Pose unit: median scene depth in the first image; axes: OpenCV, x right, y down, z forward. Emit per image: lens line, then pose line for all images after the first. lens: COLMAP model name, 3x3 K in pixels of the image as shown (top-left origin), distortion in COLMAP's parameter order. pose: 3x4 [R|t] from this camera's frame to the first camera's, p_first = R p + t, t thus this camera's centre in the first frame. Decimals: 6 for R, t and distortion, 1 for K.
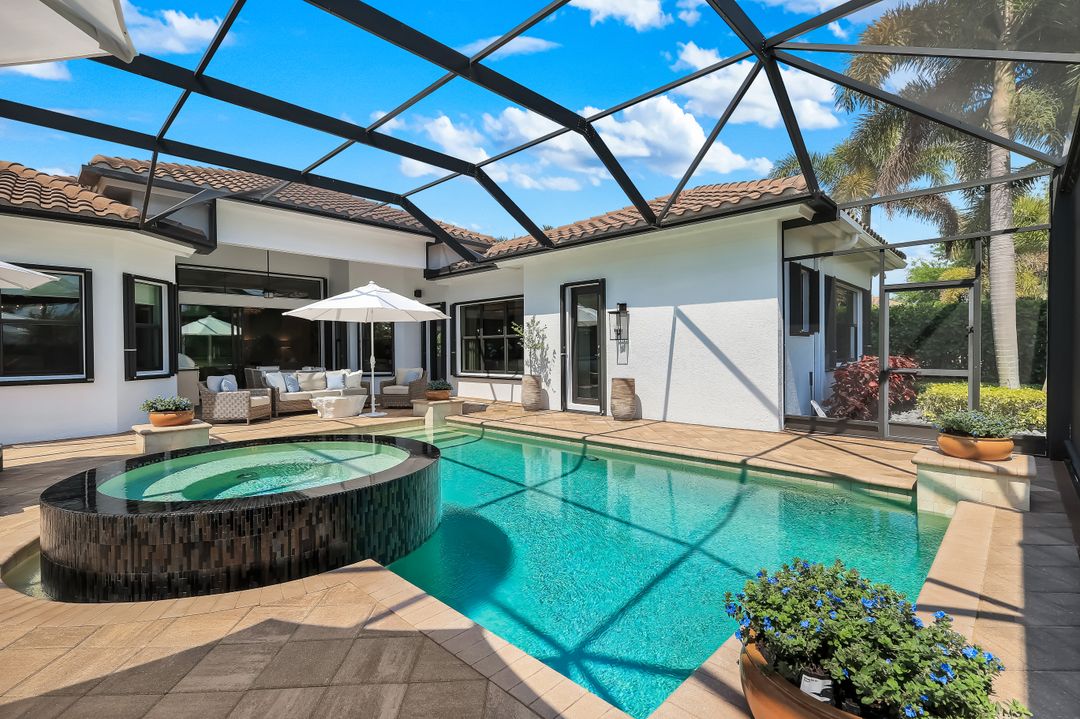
lens RADIAL K [[493.2, 0, 539.1], [0, 493.2, 356.1], [0, 0, 1]] dist [0.005720, 0.000363]
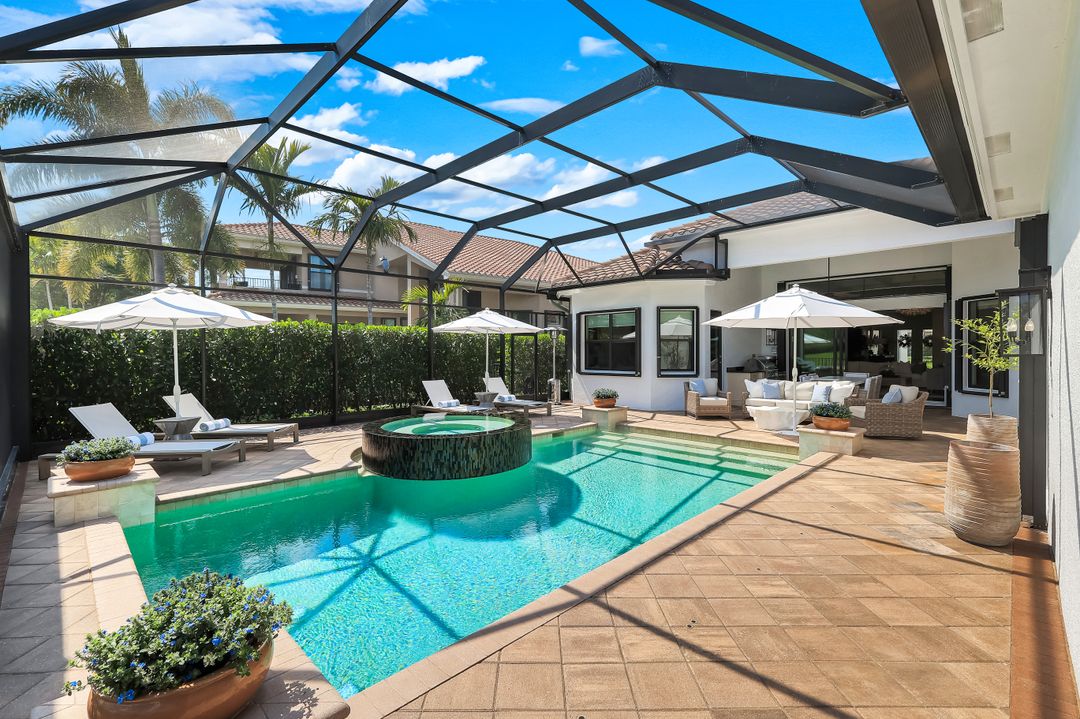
lens RADIAL K [[482.2, 0, 539.1], [0, 482.2, 358.6], [0, 0, 1]] dist [-0.003505, -0.000122]
pose [[-0.009154, 0.000247, -0.999958, 0.680942], [-0.016562, 0.999863, 0.000399, -0.003448], [0.999821, 0.016565, -0.009148, 0.692600]]
